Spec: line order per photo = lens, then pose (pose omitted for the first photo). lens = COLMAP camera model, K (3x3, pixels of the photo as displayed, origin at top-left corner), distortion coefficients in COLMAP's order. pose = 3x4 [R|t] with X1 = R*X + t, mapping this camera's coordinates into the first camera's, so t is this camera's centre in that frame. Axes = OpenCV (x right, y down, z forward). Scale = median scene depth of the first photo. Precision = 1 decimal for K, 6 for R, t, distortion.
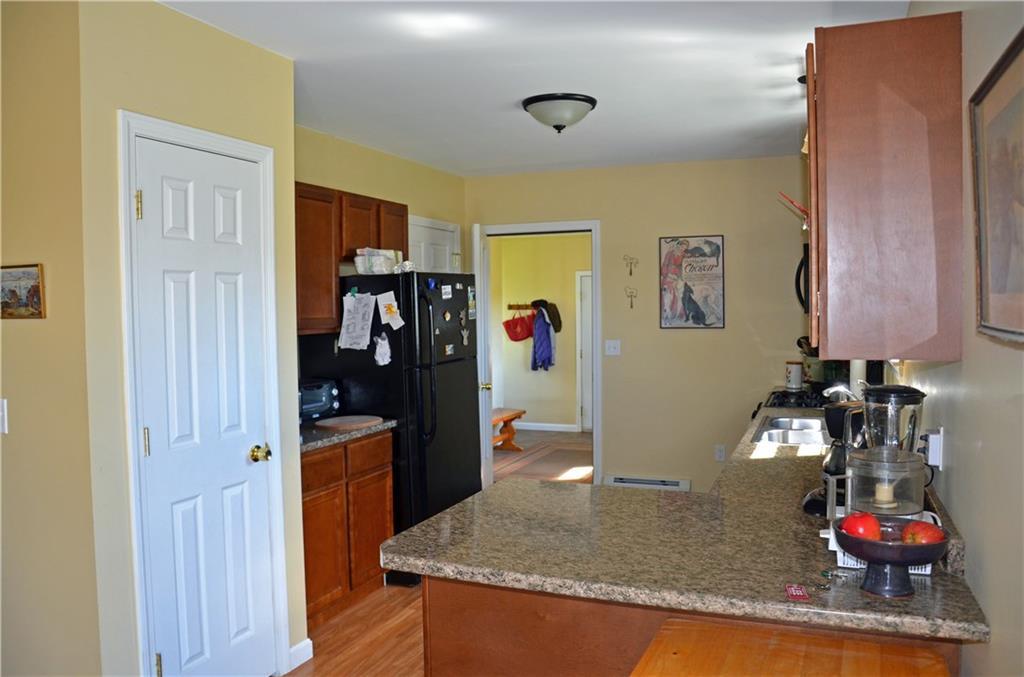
lens RADIAL K [[800.8, 0, 512.0], [0, 800.8, 338.5], [0, 0, 1]] dist [-0.100416, 0.008634]
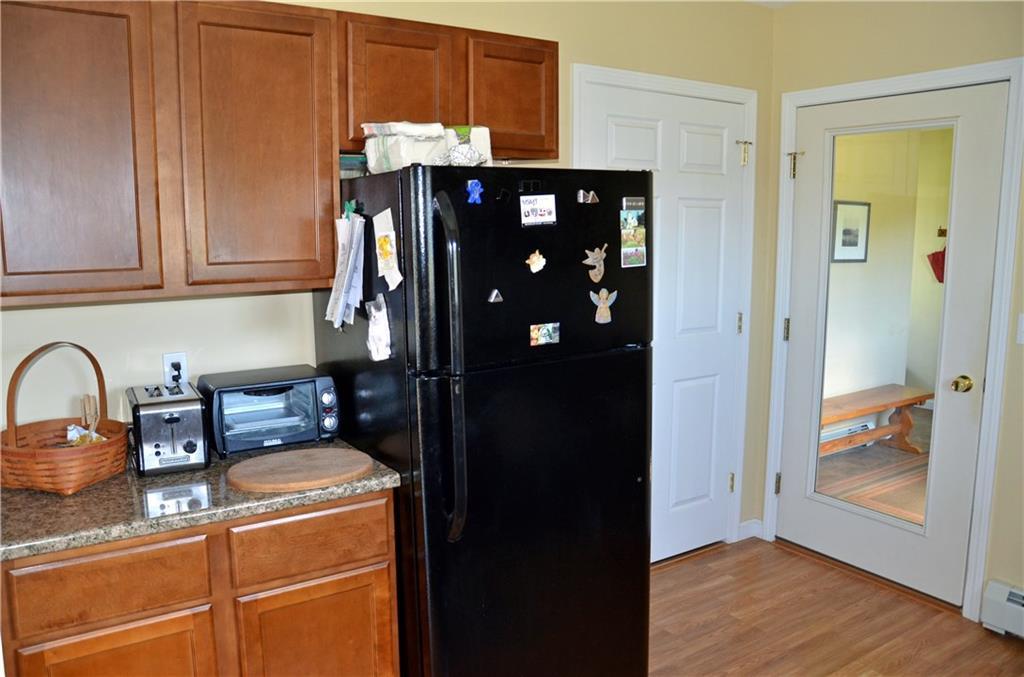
lens RADIAL K [[800.8, 0, 512.0], [0, 800.8, 338.5], [0, 0, 1]] dist [-0.100416, 0.008634]
pose [[0.828322, 0.091090, -0.552797, 0.171363], [-0.031558, 0.992714, 0.116292, -0.038692], [0.559362, -0.078883, 0.825161, 0.630546]]
